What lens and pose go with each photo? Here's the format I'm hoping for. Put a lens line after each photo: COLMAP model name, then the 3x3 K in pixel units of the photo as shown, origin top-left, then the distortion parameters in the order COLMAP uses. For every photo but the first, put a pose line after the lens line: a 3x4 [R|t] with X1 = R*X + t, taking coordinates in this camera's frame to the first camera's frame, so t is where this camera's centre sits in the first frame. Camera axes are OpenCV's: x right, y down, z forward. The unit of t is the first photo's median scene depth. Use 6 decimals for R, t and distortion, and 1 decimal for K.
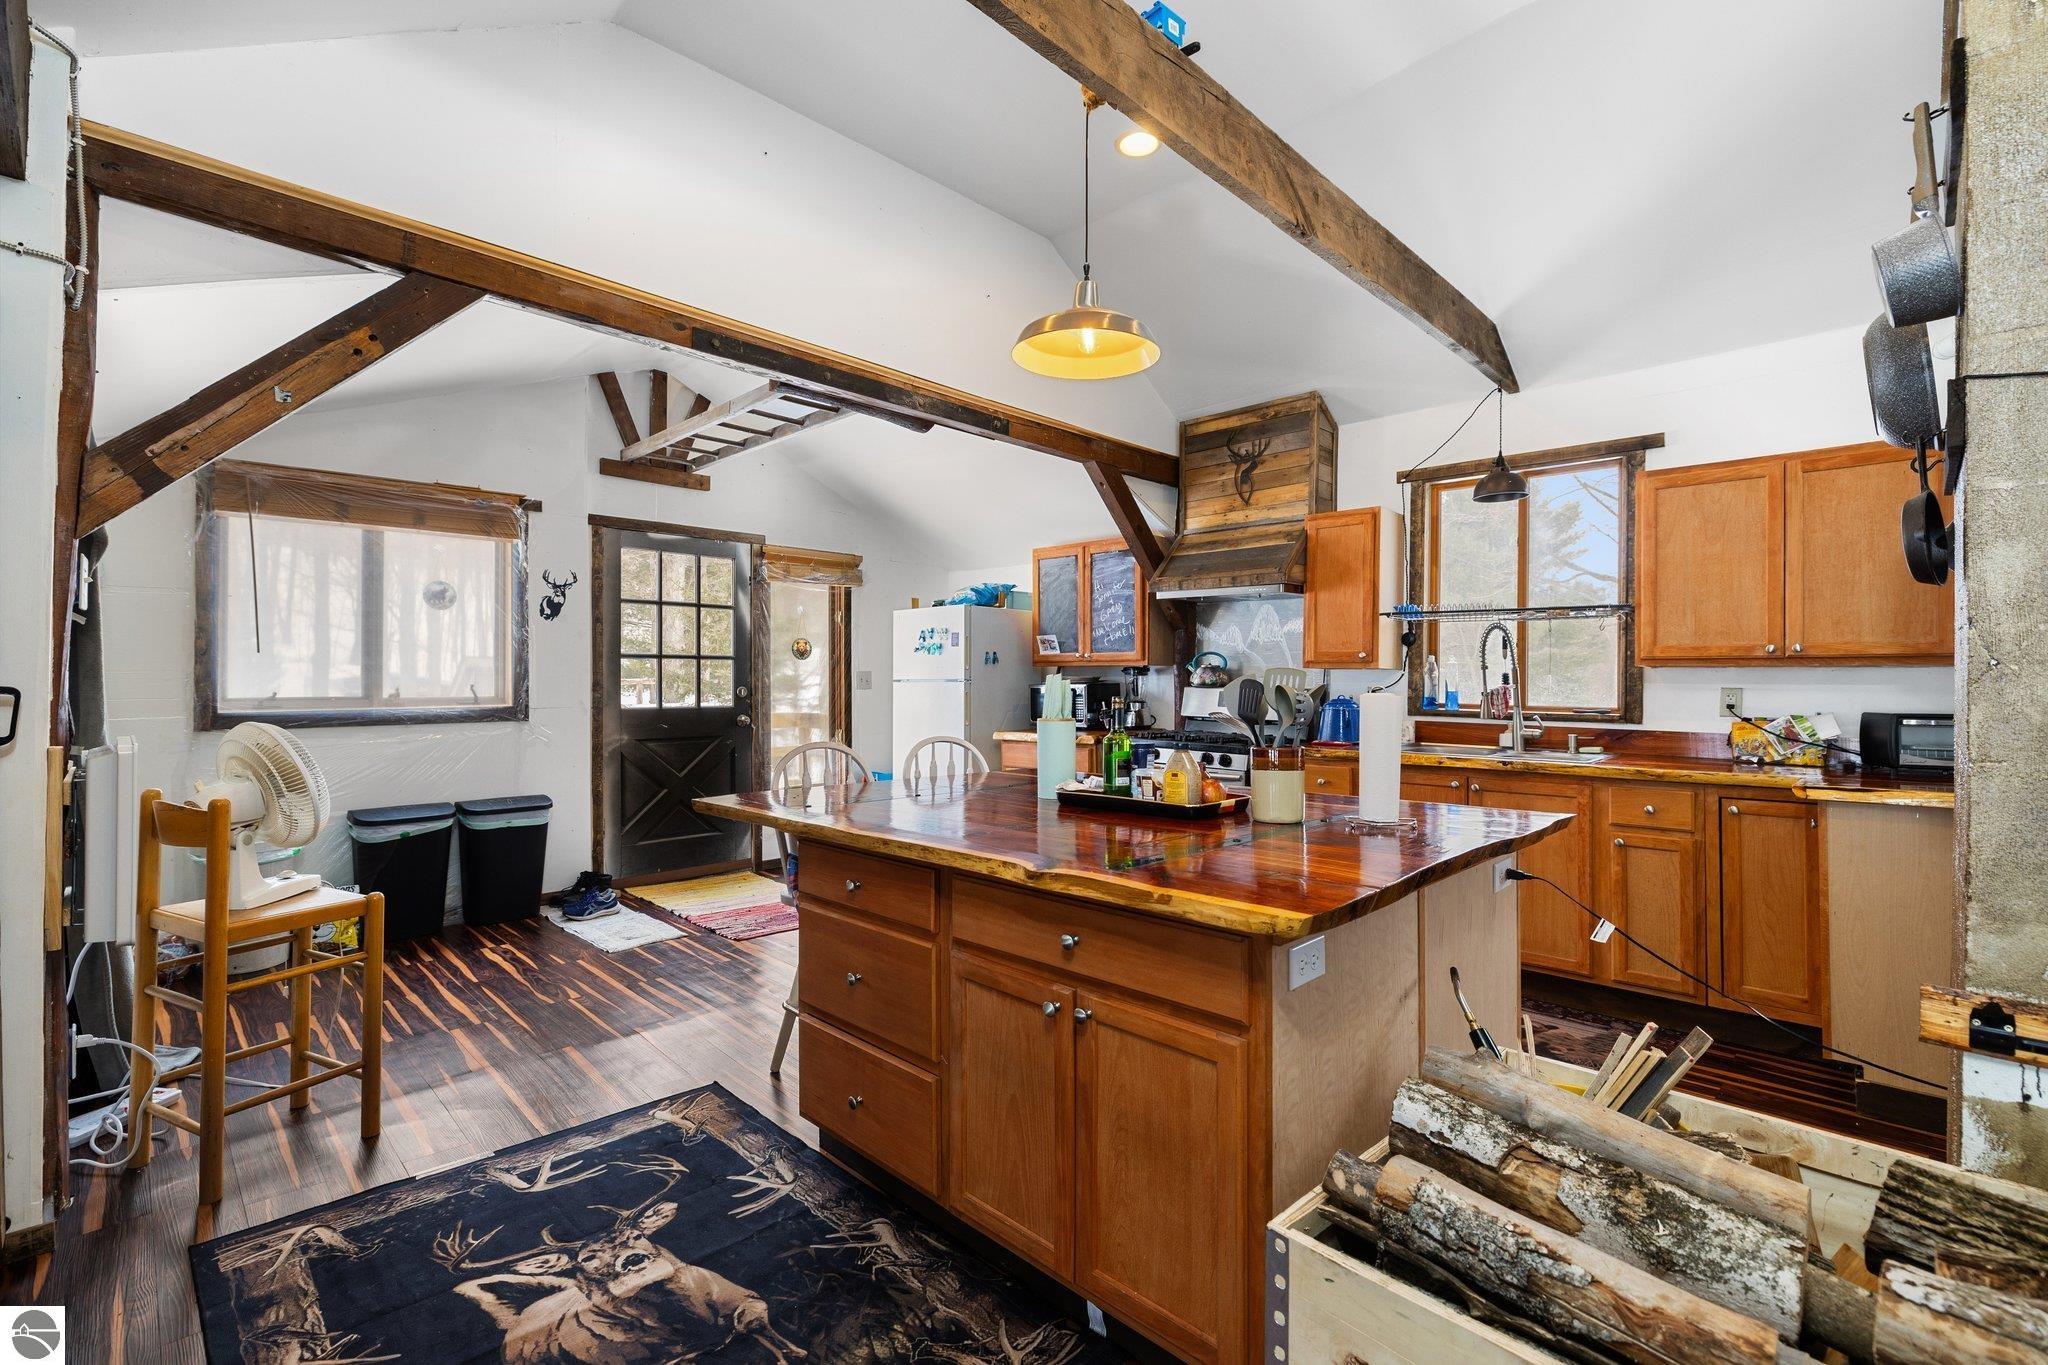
lens RADIAL K [[909.2, 0, 1014.0], [0, 909.2, 669.4], [0, 0, 1]] dist [-0.004119, -0.000344]
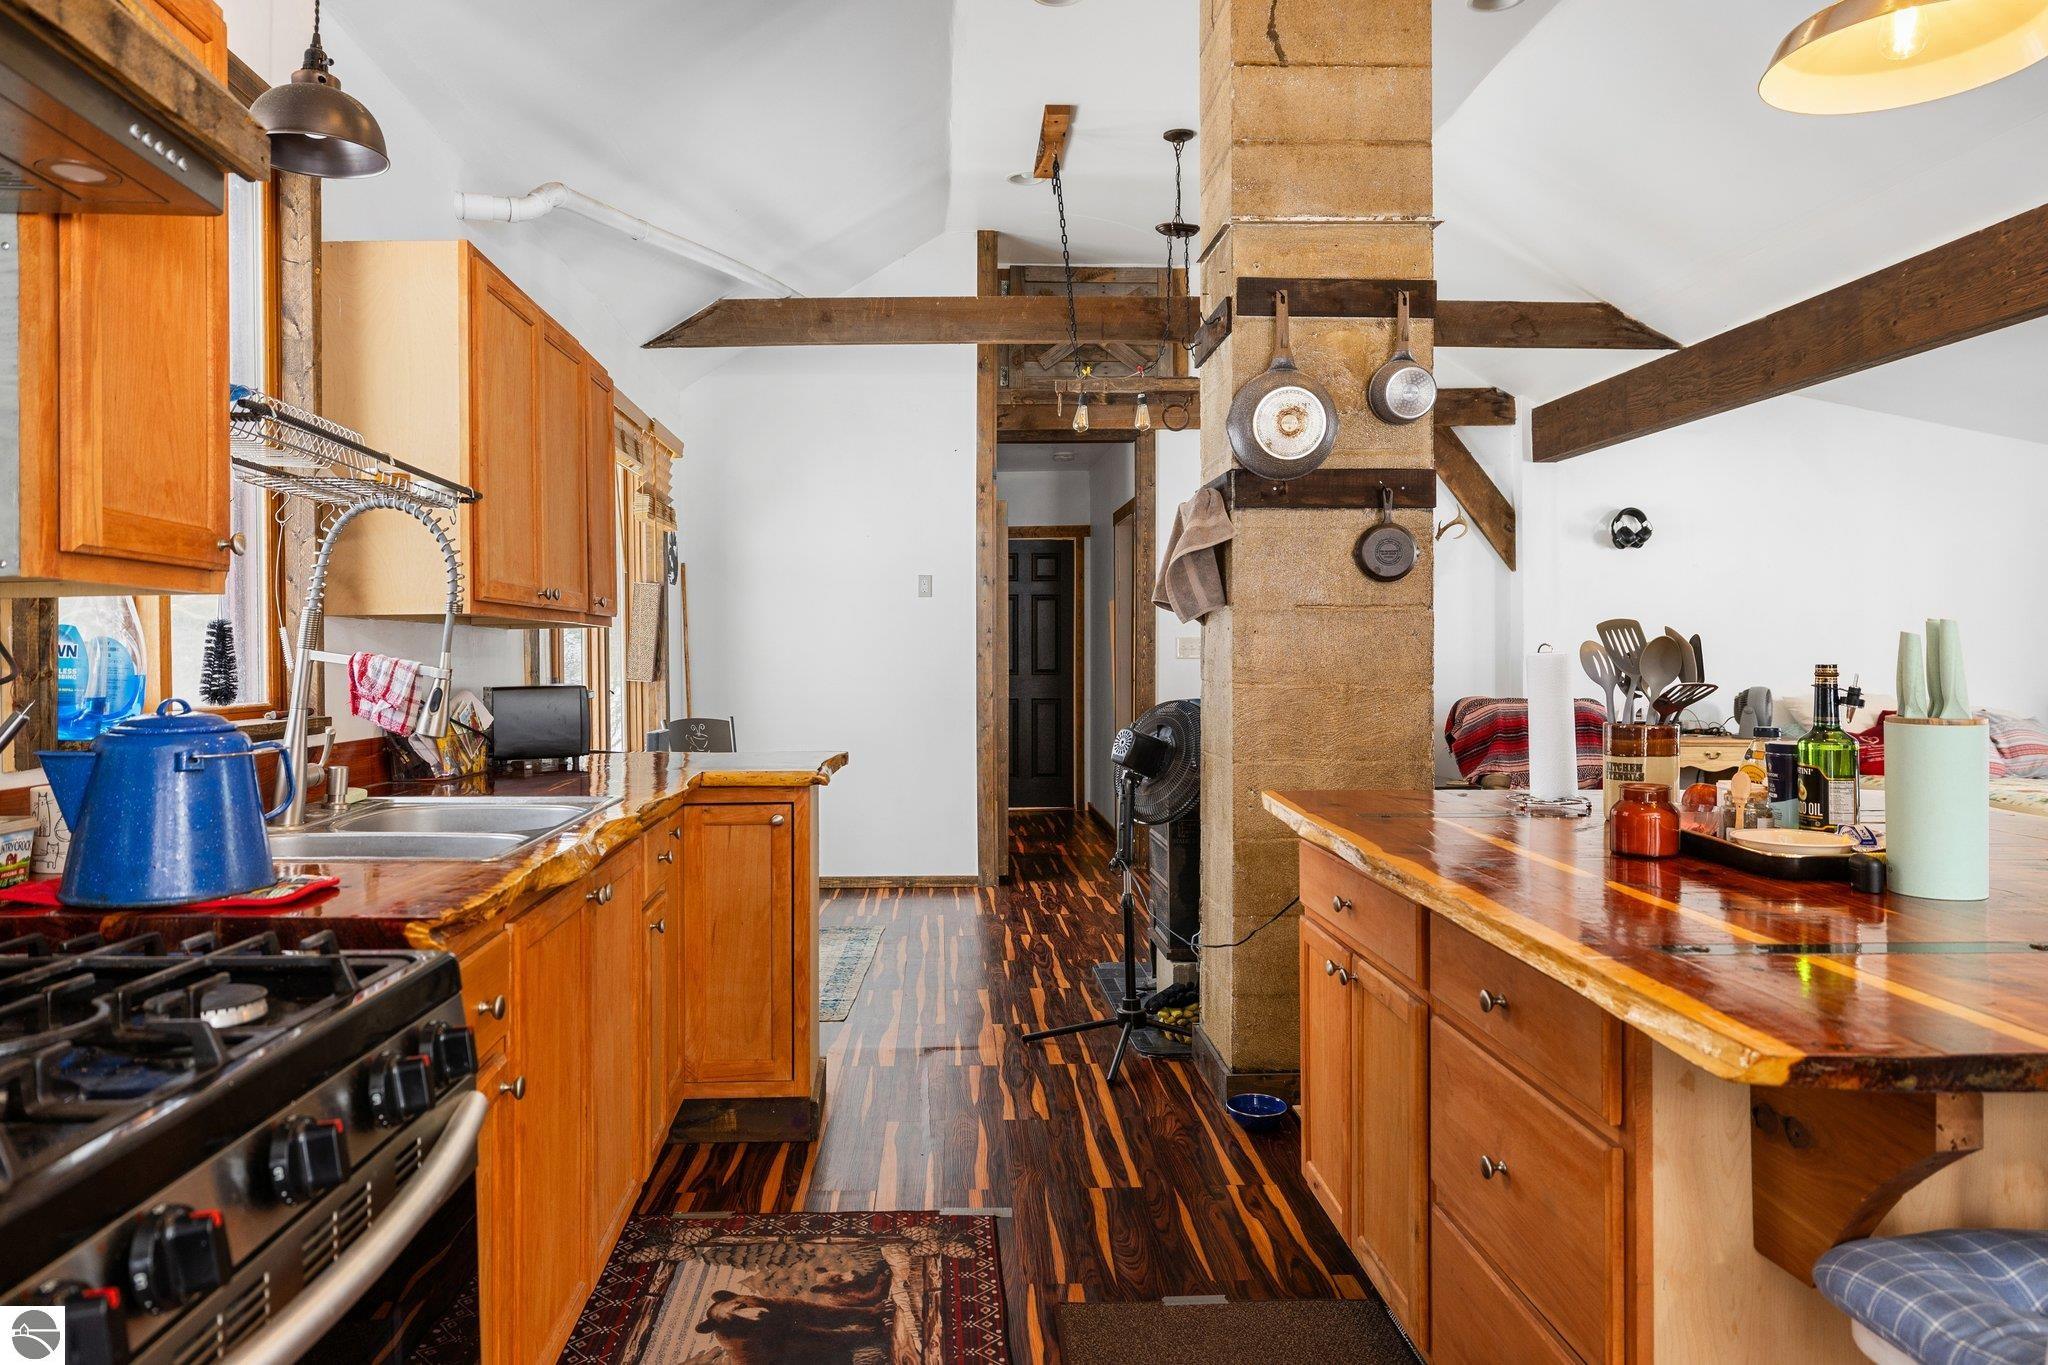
lens RADIAL K [[1365.7, 0, 963.3], [0, 1365.7, 638.6], [0, 0, 1]] dist [-0.006370, 0.008552]
pose [[-0.723174, 0.006179, 0.690638, -0.046033], [-0.004498, 0.999897, -0.013655, 0.016213], [-0.690651, -0.012982, -0.723071, 1.118485]]
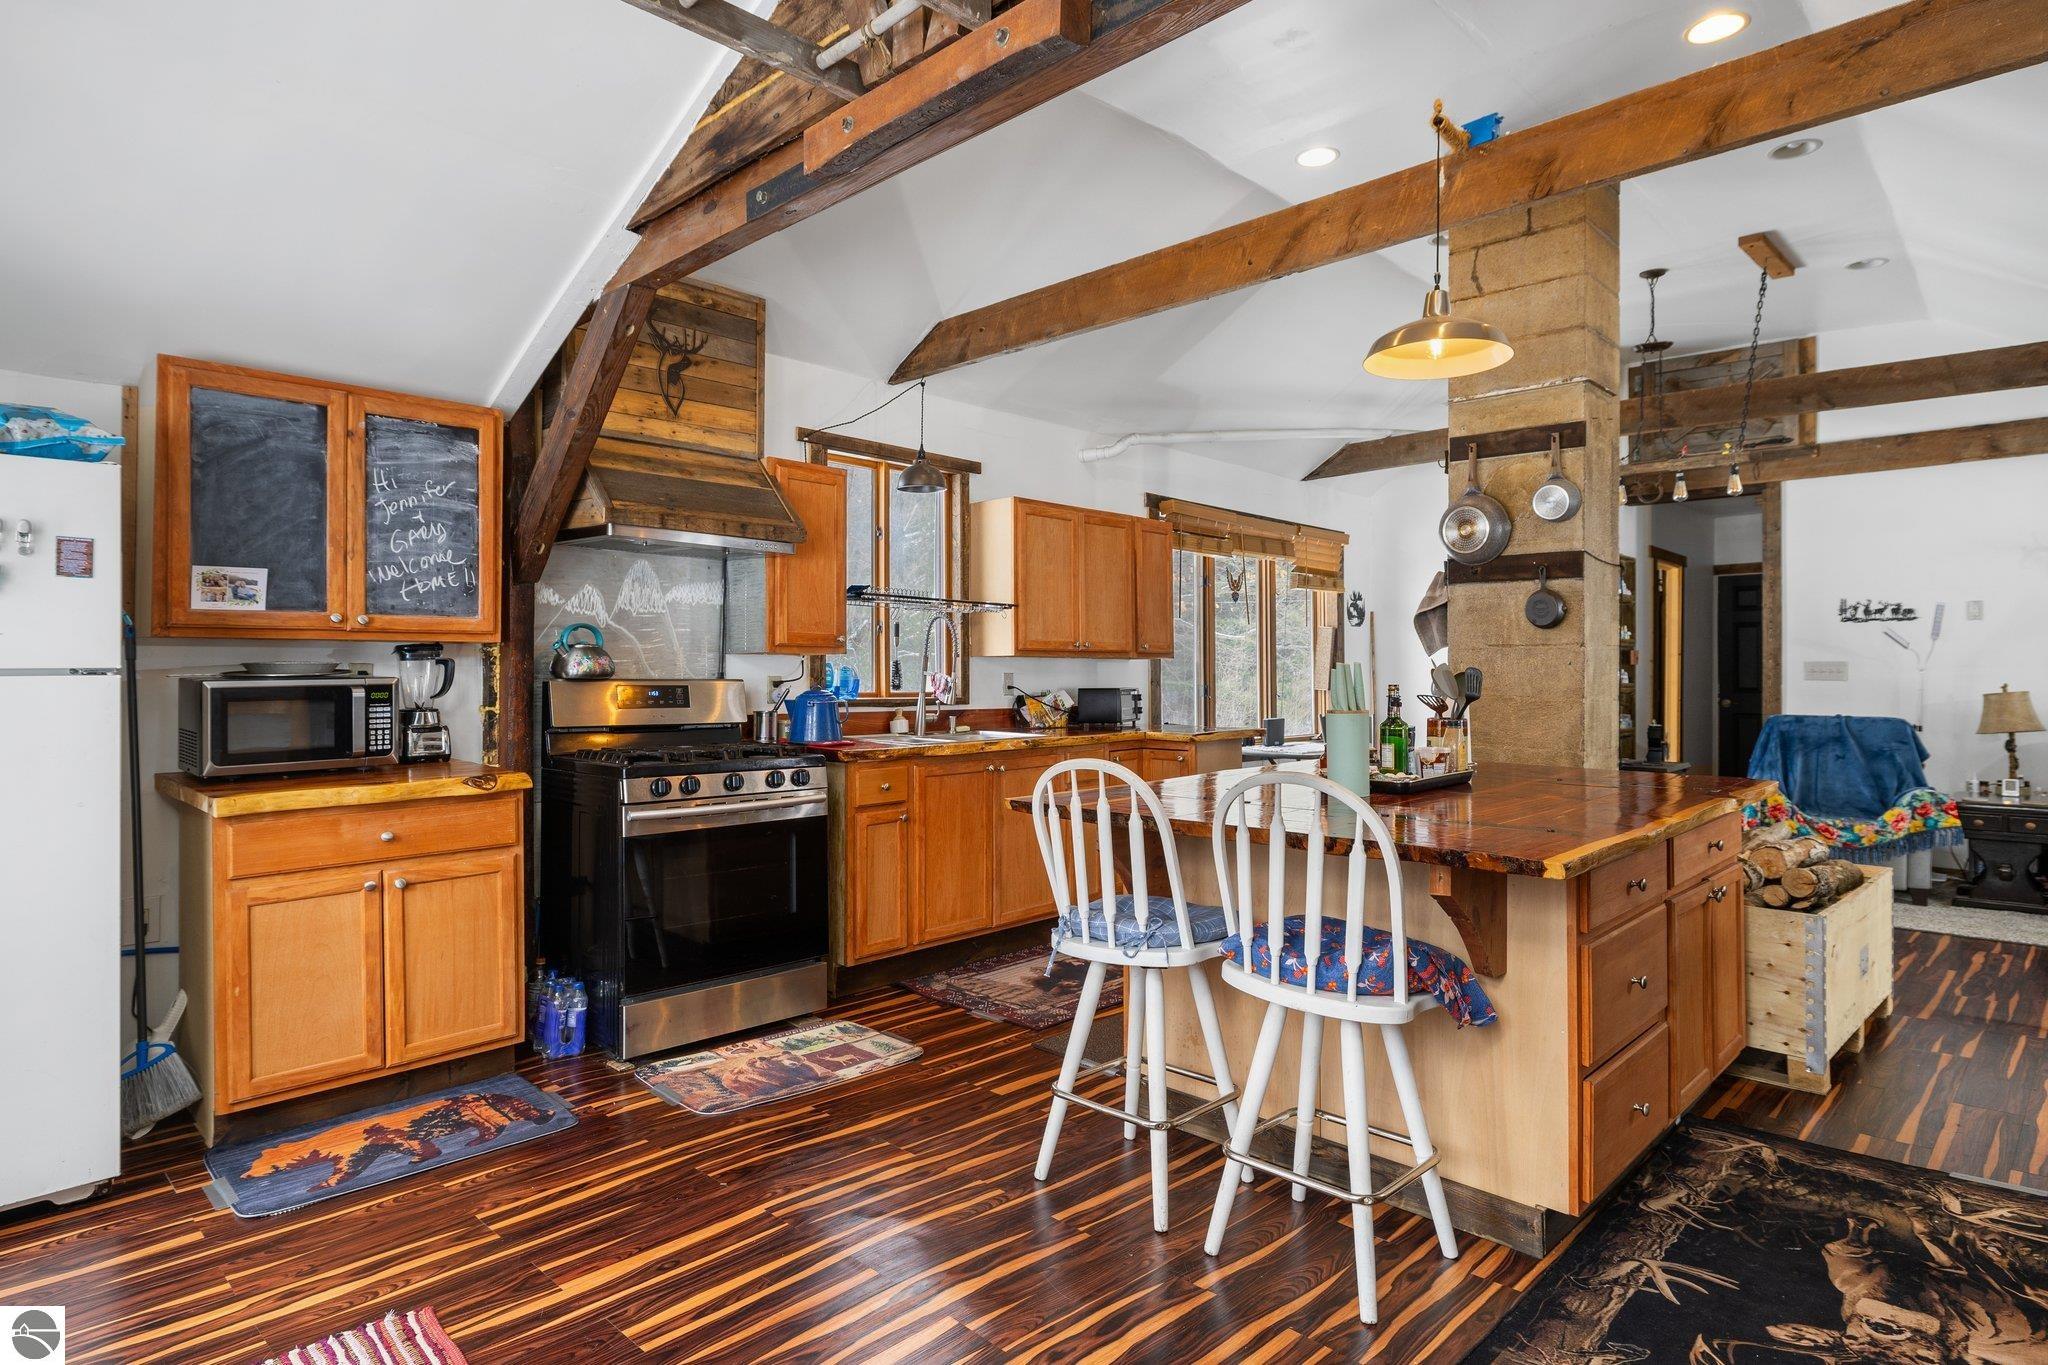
lens RADIAL K [[1120.6, 0, 1021.3], [0, 1120.6, 655.2], [0, 0, 1]] dist [-0.001032, 0.000899]
pose [[-0.016738, 0.008436, 0.999824, -0.668327], [-0.010955, 0.999903, -0.008620, 0.006926], [-0.999800, -0.011098, -0.016644, 0.830669]]
